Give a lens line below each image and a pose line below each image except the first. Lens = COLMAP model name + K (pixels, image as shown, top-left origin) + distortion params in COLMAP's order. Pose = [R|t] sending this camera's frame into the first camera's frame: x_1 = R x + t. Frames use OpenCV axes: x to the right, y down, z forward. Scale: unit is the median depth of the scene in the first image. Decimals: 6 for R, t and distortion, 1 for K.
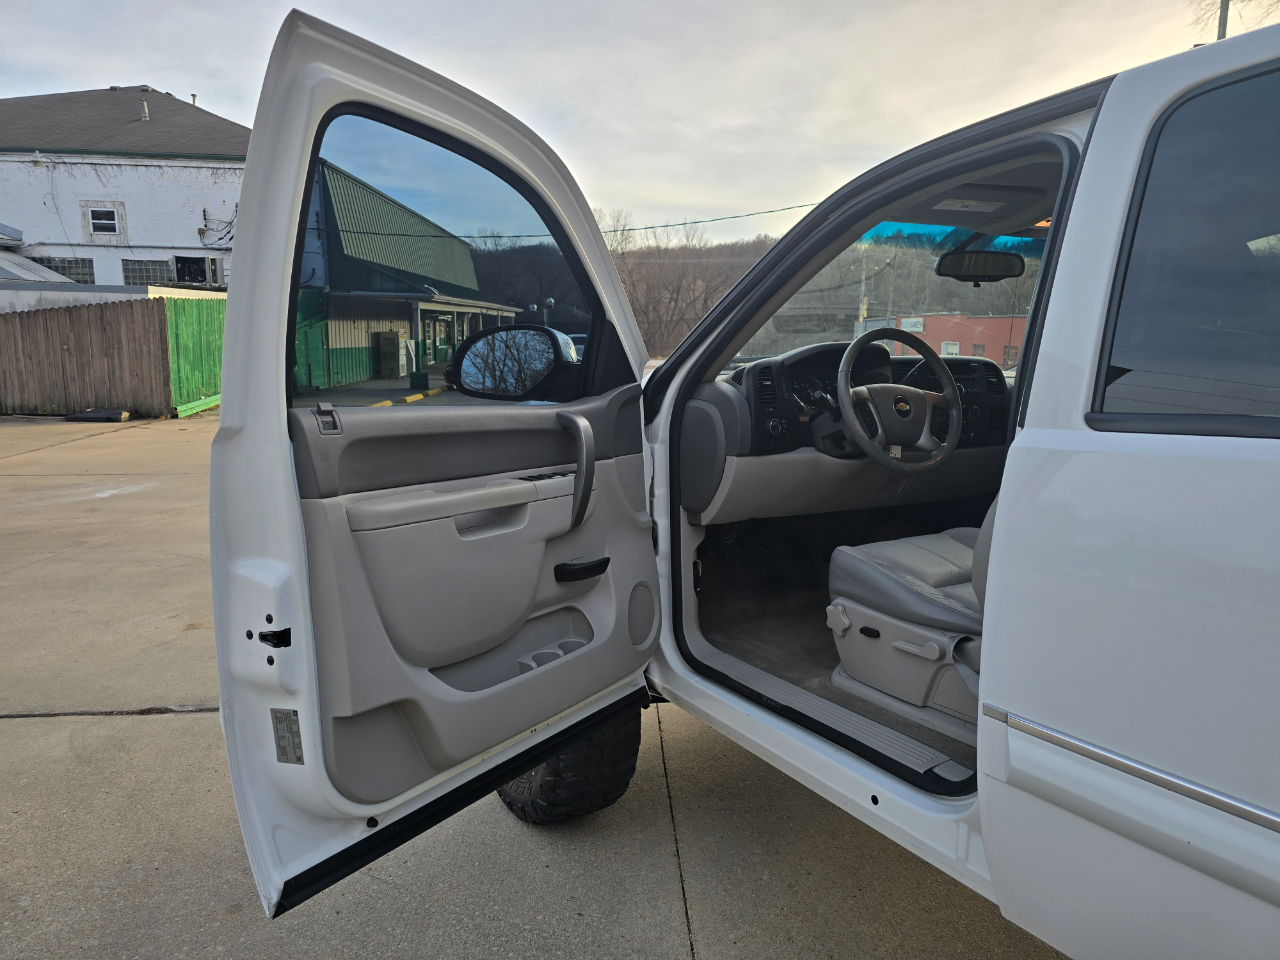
lens RADIAL K [[864.4, 0, 645.4], [0, 864.4, 485.8], [0, 0, 1]] dist [0.046635, -0.041323]
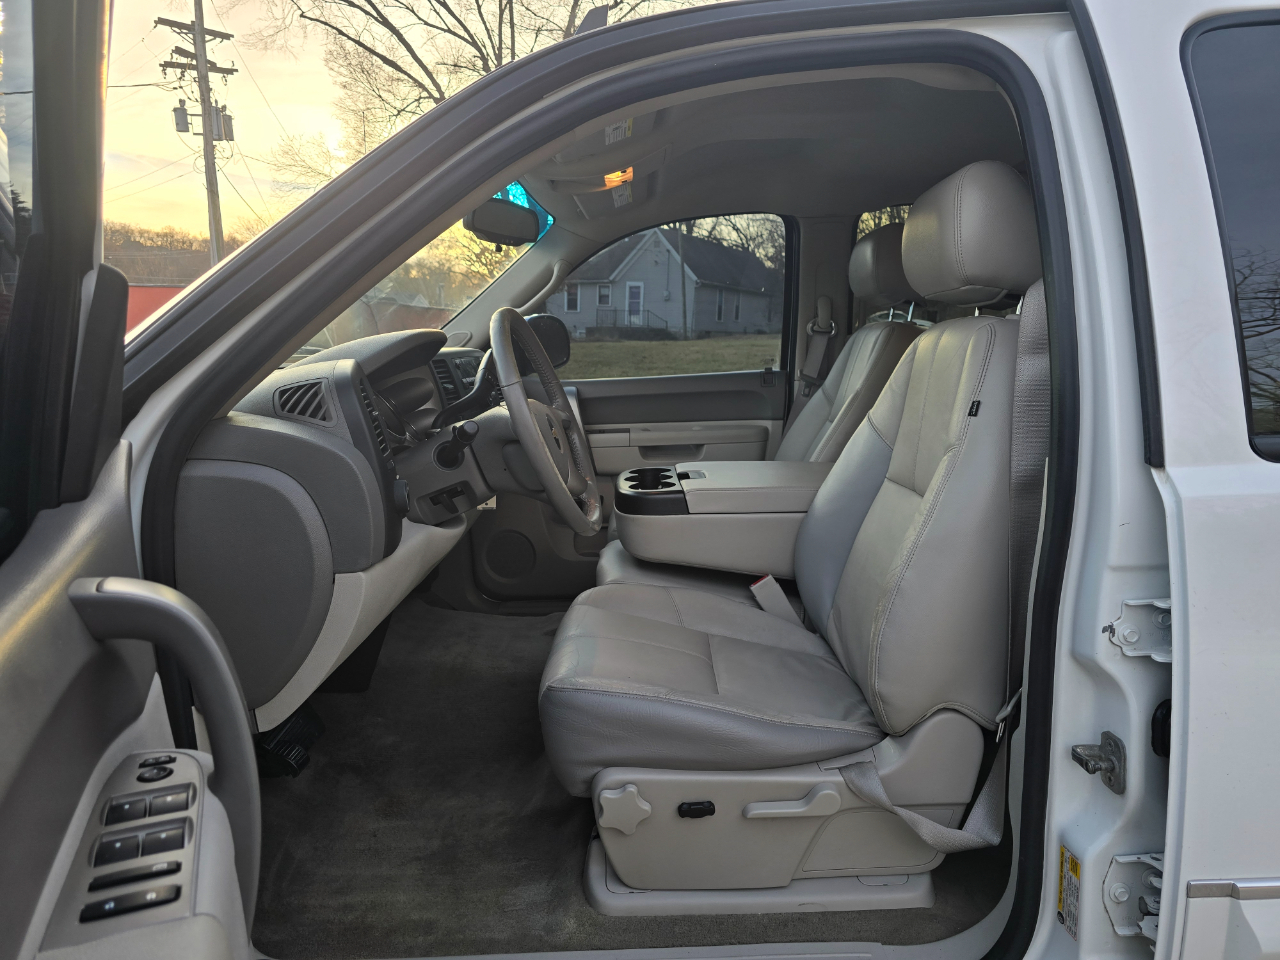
lens RADIAL K [[864.4, 0, 645.4], [0, 864.4, 485.8], [0, 0, 1]] dist [0.046635, -0.041323]
pose [[0.496942, -0.155465, 0.853744, -0.233337], [0.130583, 0.986016, 0.103543, -0.117711], [-0.857902, 0.060029, 0.510294, 0.660757]]
